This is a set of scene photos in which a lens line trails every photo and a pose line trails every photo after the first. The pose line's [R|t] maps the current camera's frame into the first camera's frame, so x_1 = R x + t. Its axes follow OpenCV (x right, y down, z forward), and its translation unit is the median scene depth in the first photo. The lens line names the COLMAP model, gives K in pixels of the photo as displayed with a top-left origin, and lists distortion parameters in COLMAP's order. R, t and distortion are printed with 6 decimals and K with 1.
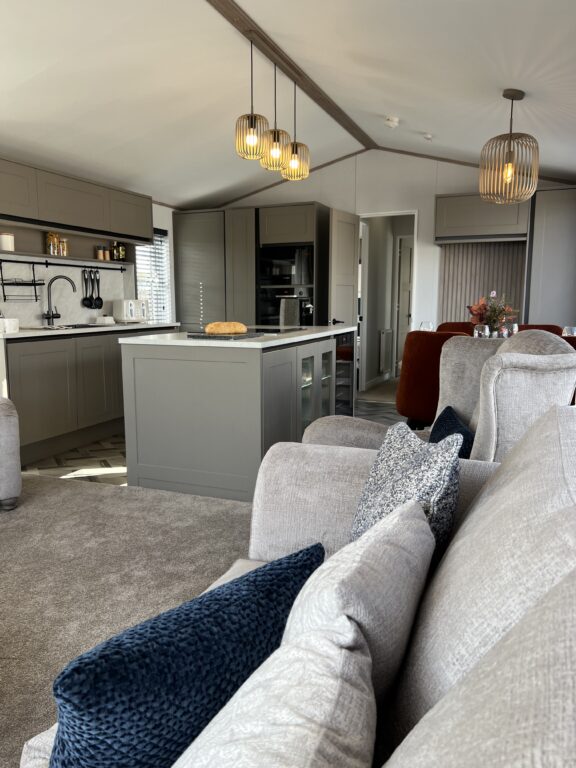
lens RADIAL K [[600.2, 0, 286.3], [0, 600.2, 383.5], [0, 0, 1]] dist [0.056953, -0.063970]
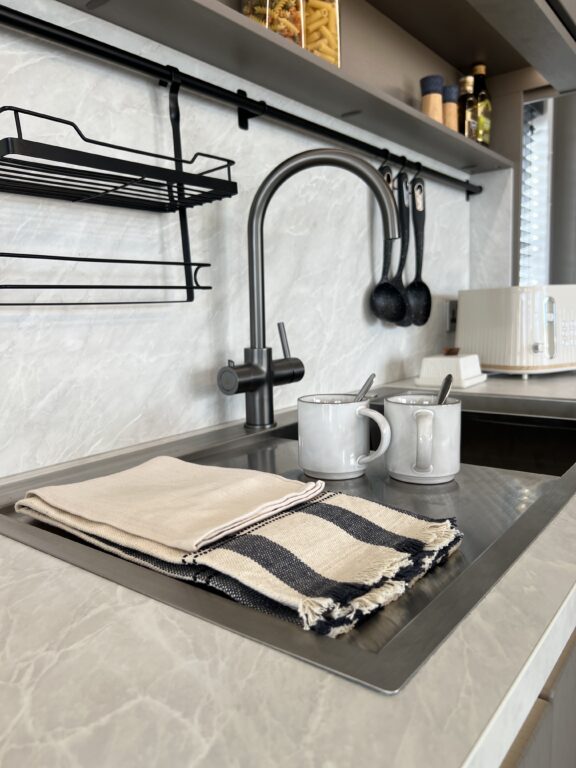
lens RADIAL K [[600.2, 0, 290.9], [0, 600.2, 382.1], [0, 0, 1]] dist [0.056953, -0.063970]
pose [[0.964955, -0.002538, -0.262404, -0.327950], [-0.001602, 0.999878, -0.015563, -0.105106], [0.262412, 0.015438, 0.964832, 0.812678]]
